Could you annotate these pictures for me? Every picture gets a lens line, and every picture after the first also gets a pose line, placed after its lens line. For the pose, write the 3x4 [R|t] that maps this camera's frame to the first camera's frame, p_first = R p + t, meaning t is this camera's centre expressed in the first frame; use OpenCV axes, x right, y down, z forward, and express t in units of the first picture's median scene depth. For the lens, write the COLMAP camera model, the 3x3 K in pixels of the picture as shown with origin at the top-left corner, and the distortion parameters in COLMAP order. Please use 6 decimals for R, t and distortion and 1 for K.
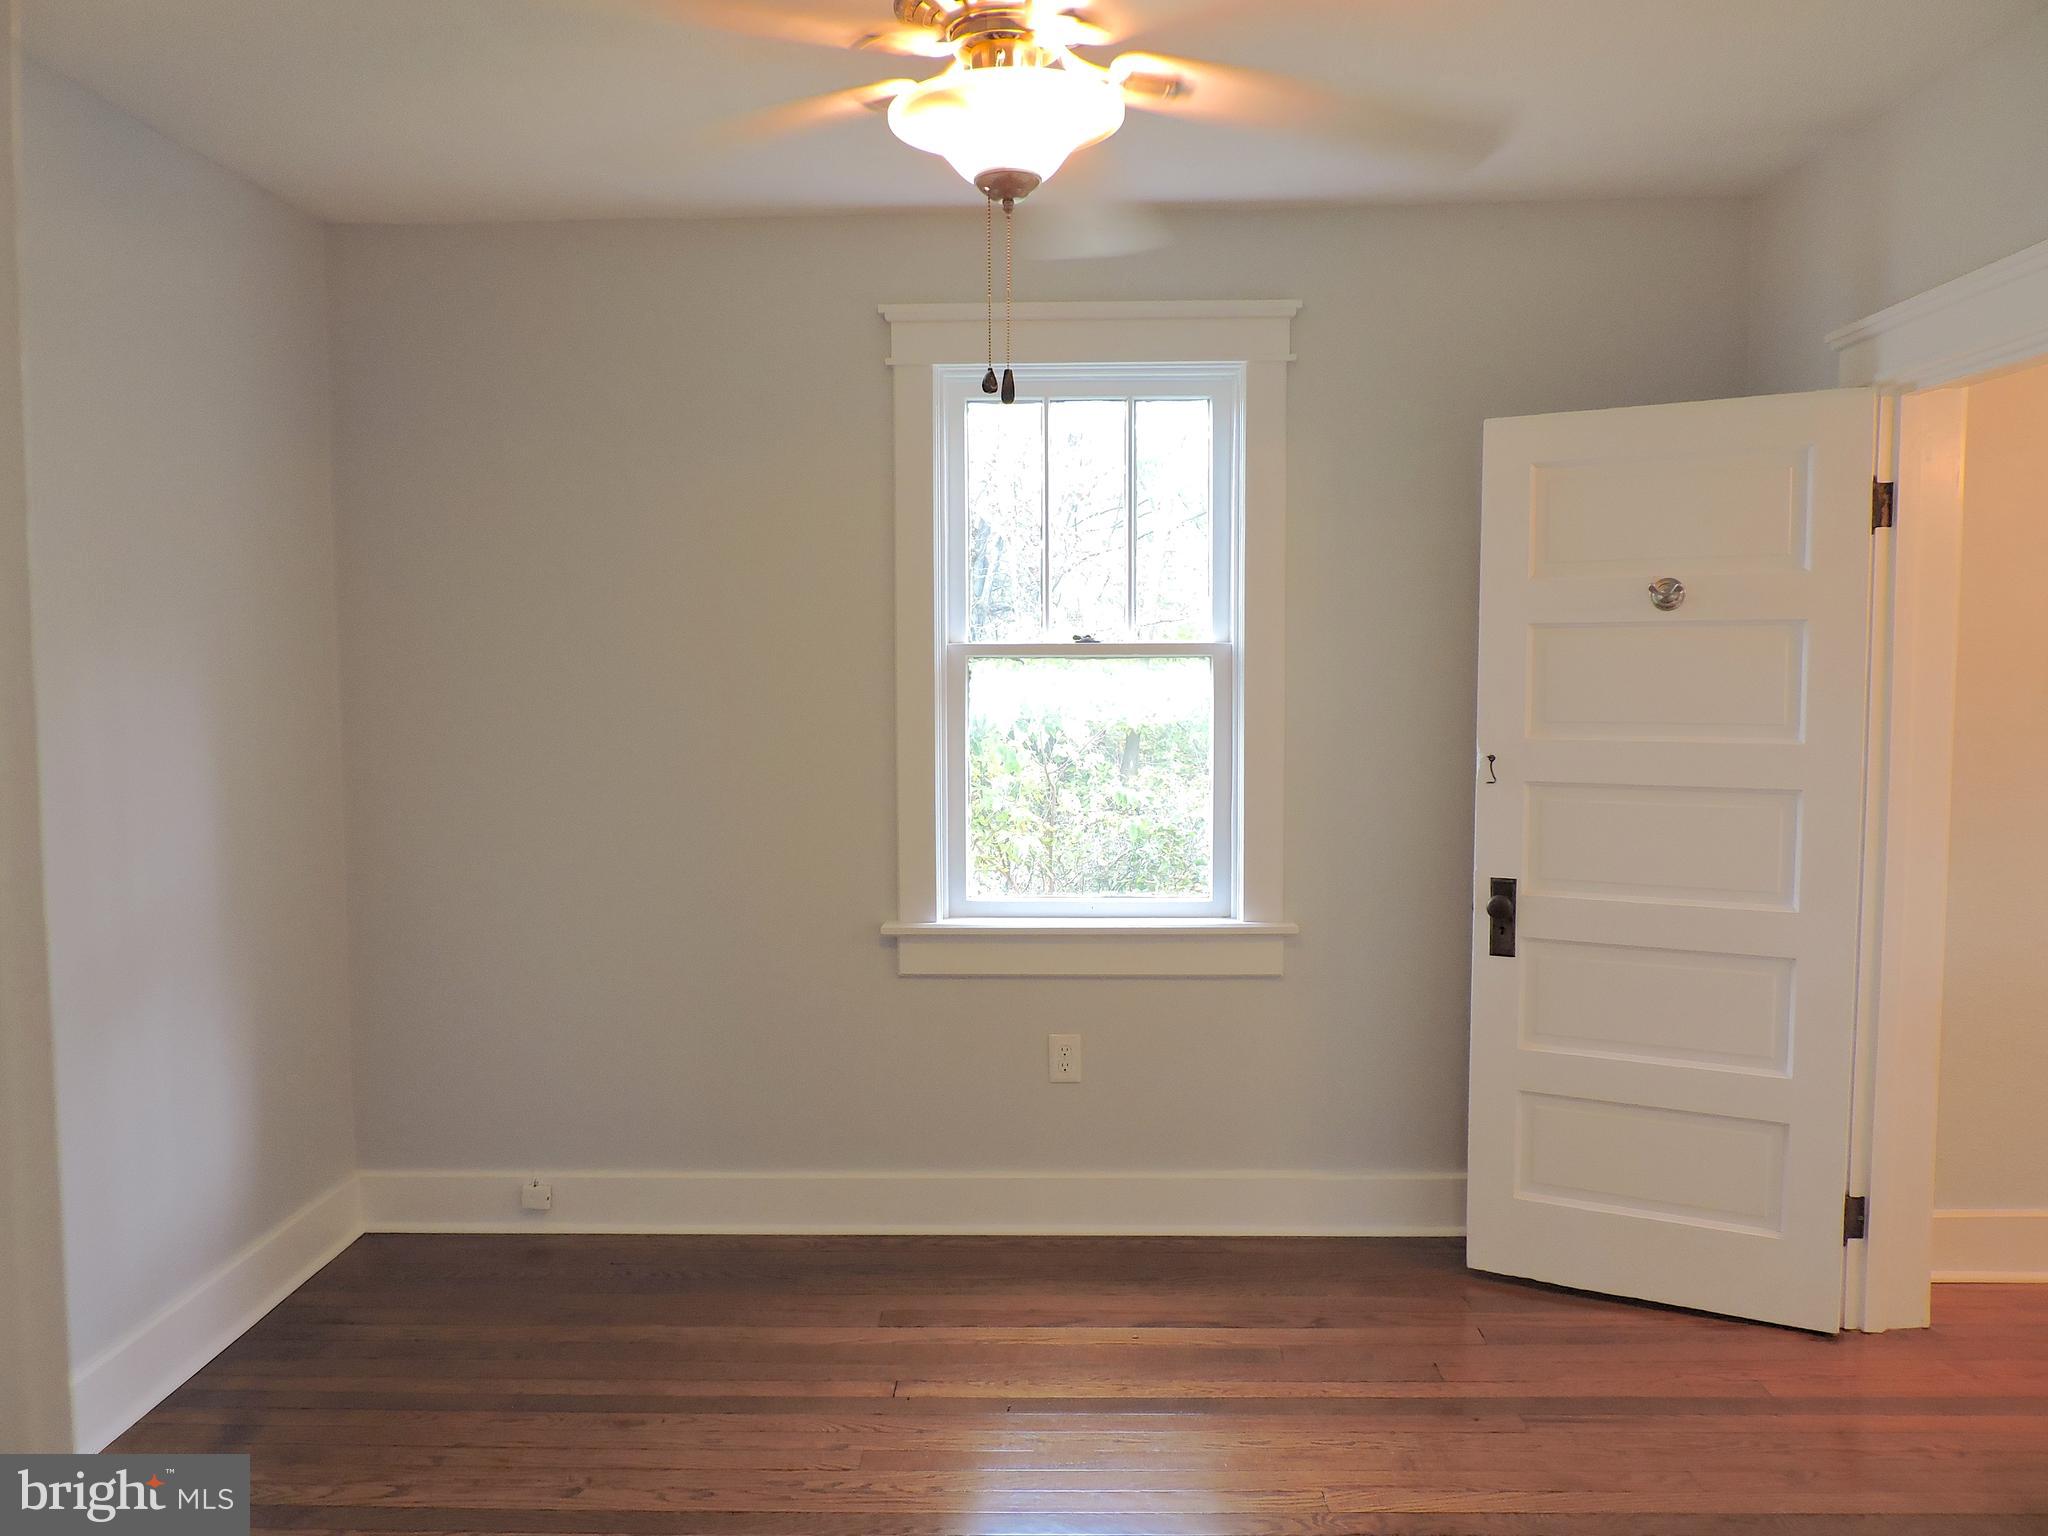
lens RADIAL K [[1462.3, 0, 1007.5], [0, 1462.3, 750.0], [0, 0, 1]] dist [-0.011756, -0.001050]
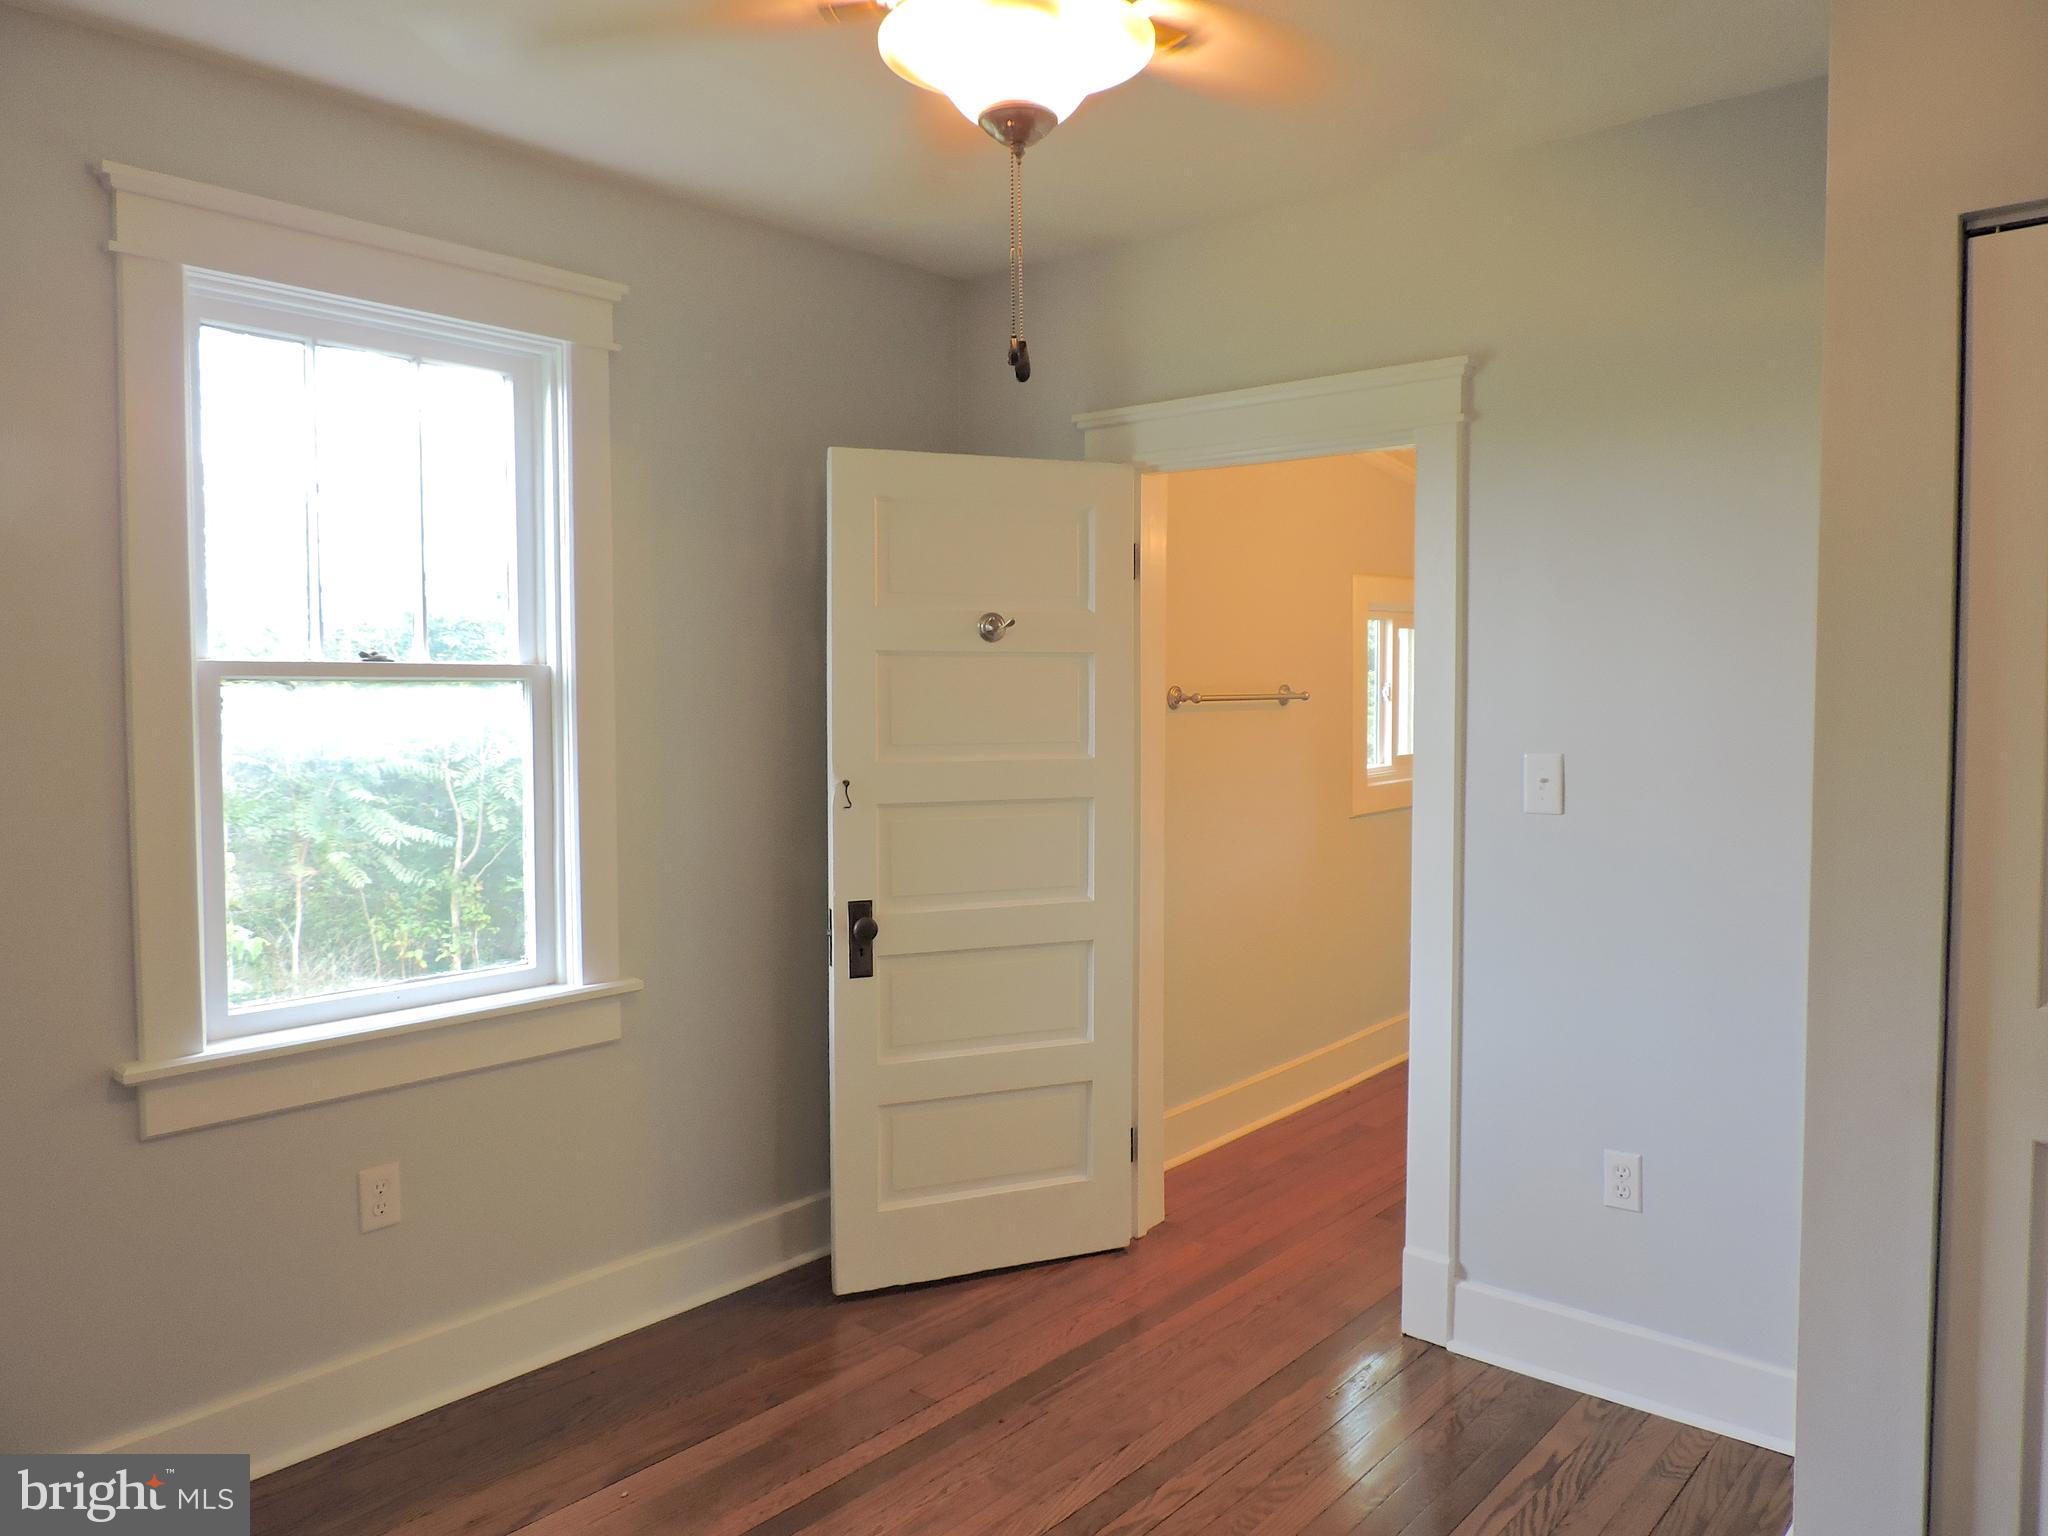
lens RADIAL K [[1462.3, 0, 1026.4], [0, 1462.3, 761.4], [0, 0, 1]] dist [-0.011756, -0.001050]
pose [[0.627827, -0.033165, 0.777646, -0.373143], [0.047166, 0.998877, 0.004520, -0.007868], [-0.776922, 0.033841, 0.628686, 0.265501]]
